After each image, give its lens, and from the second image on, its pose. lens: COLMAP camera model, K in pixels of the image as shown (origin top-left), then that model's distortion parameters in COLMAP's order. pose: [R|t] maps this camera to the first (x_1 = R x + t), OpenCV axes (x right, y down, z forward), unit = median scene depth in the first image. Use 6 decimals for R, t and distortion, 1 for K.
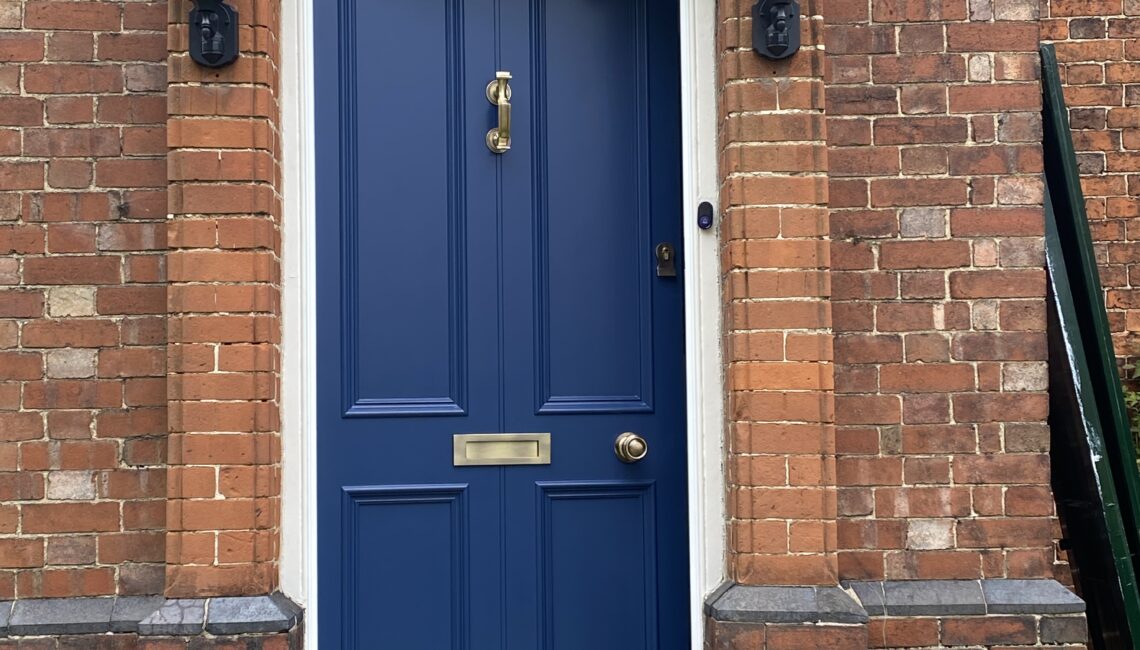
lens RADIAL K [[1818.2, 0, 596.3], [0, 1818.2, 302.3], [0, 0, 1]] dist [0.063910, 0.000000]
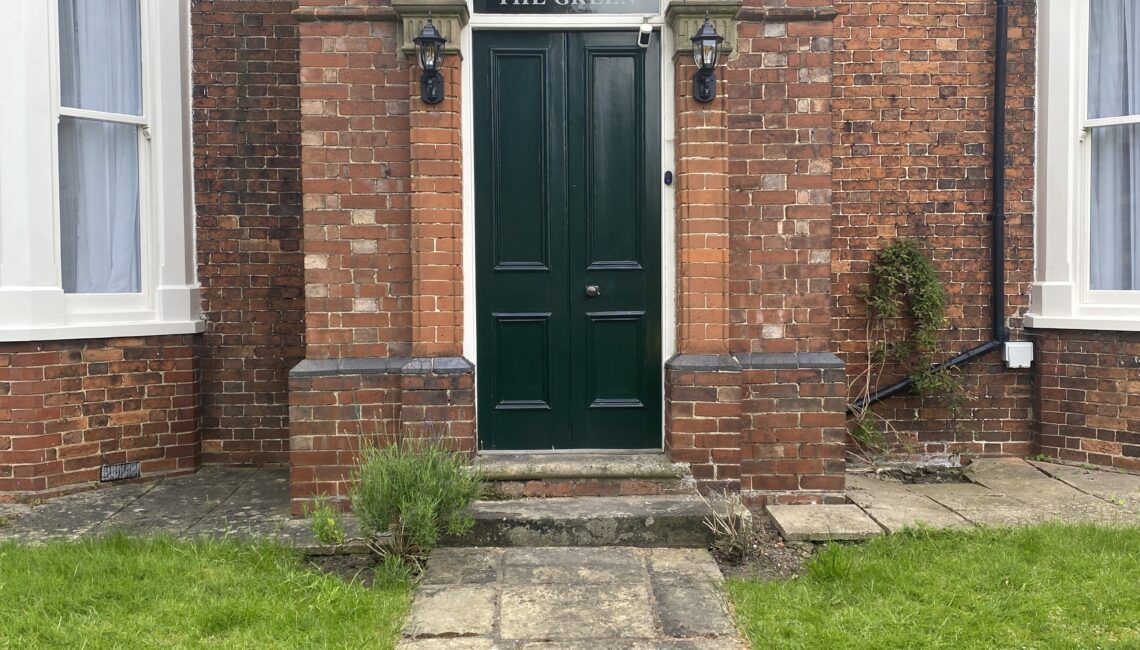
lens RADIAL K [[1142.2, 0, 584.8], [0, 1142.2, 332.3], [0, 0, 1]] dist [0.034653, 0.000000]
pose [[0.999970, 0.007602, 0.001202, -0.036066], [-0.007683, 0.995129, 0.098281, 0.000352], [-0.000449, -0.098288, 0.995158, -0.314701]]
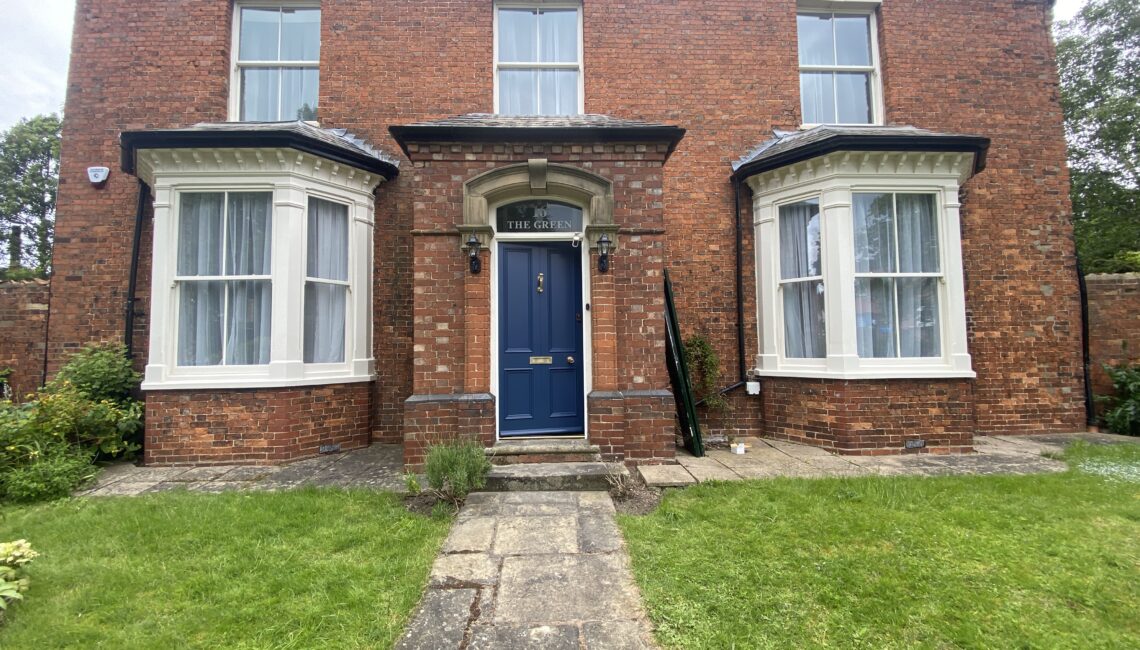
lens RADIAL K [[453.1, 0, 565.7], [0, 453.1, 327.4], [0, 0, 1]] dist [0.034664, 0.000025]
pose [[0.999997, 0.000650, 0.002177, 0.005496], [-0.000650, 1.000000, -0.000314, 0.002527], [-0.002178, 0.000313, 0.999998, -0.090841]]
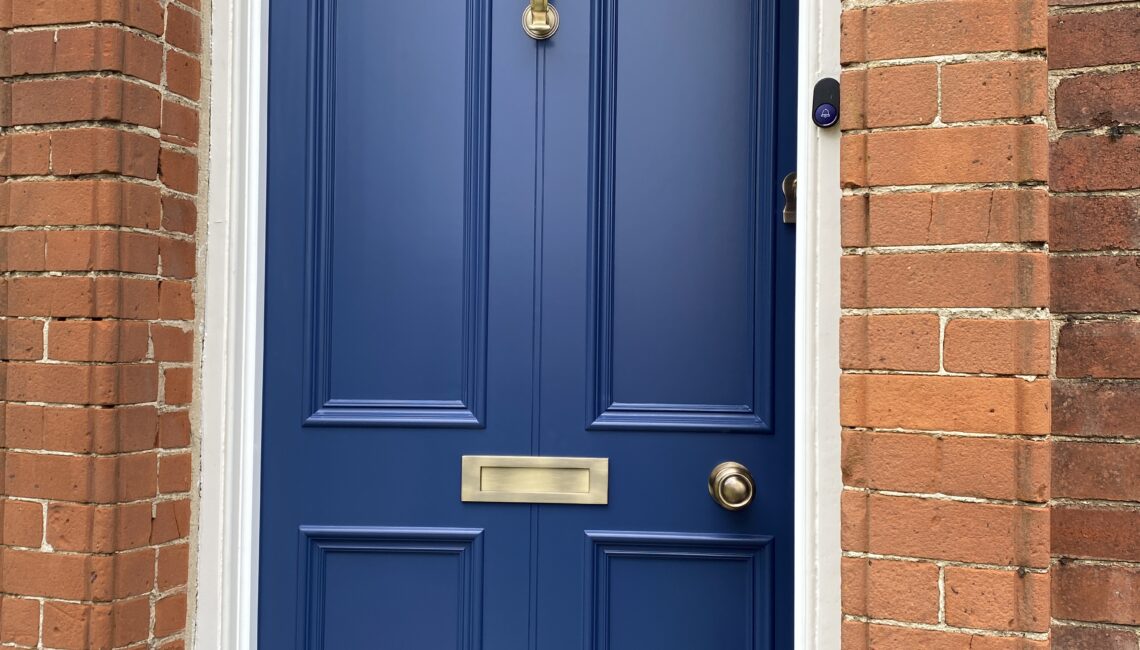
lens RADIAL K [[1142.2, 0, 567.0], [0, 1142.2, 322.5], [0, 0, 1]] dist [0.034653, 0.000000]
pose [[0.935891, 0.017779, -0.351840, 0.116470], [-0.004765, 0.999273, 0.037820, 0.007222], [0.352256, -0.033718, 0.935296, 0.664344]]
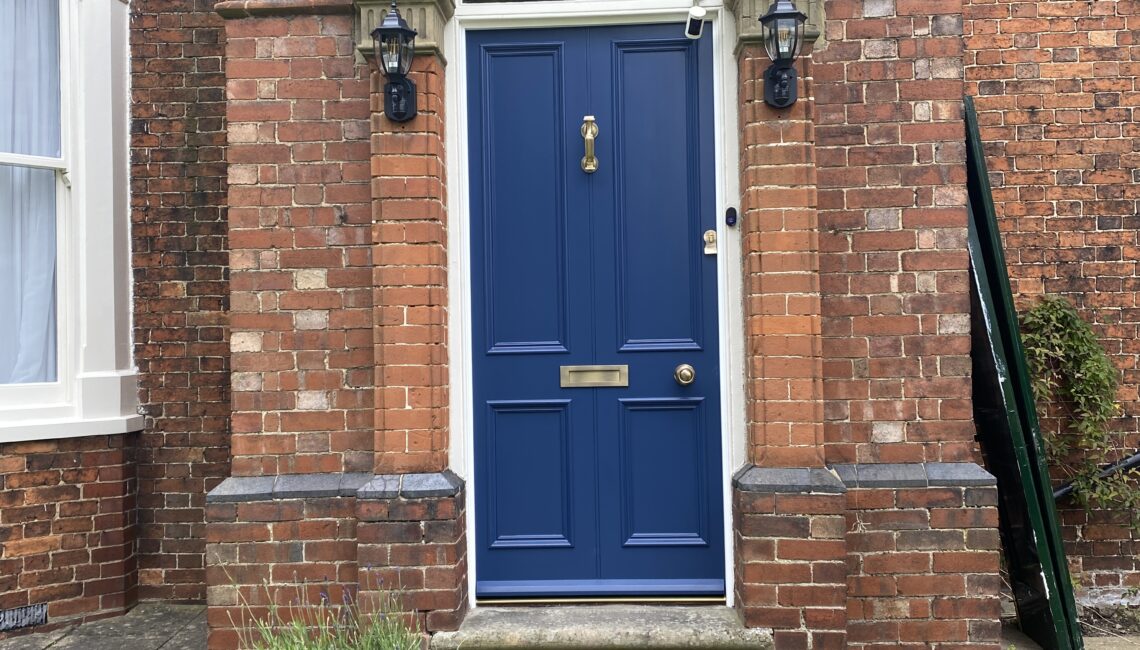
lens RADIAL K [[1142.2, 0, 572.8], [0, 1142.2, 317.5], [0, 0, 1]] dist [0.034653, 0.000000]
pose [[0.997340, -0.007682, -0.072483, -0.001906], [0.009931, 0.999479, 0.030722, 0.004431], [0.072210, -0.031360, 0.996896, 0.068665]]
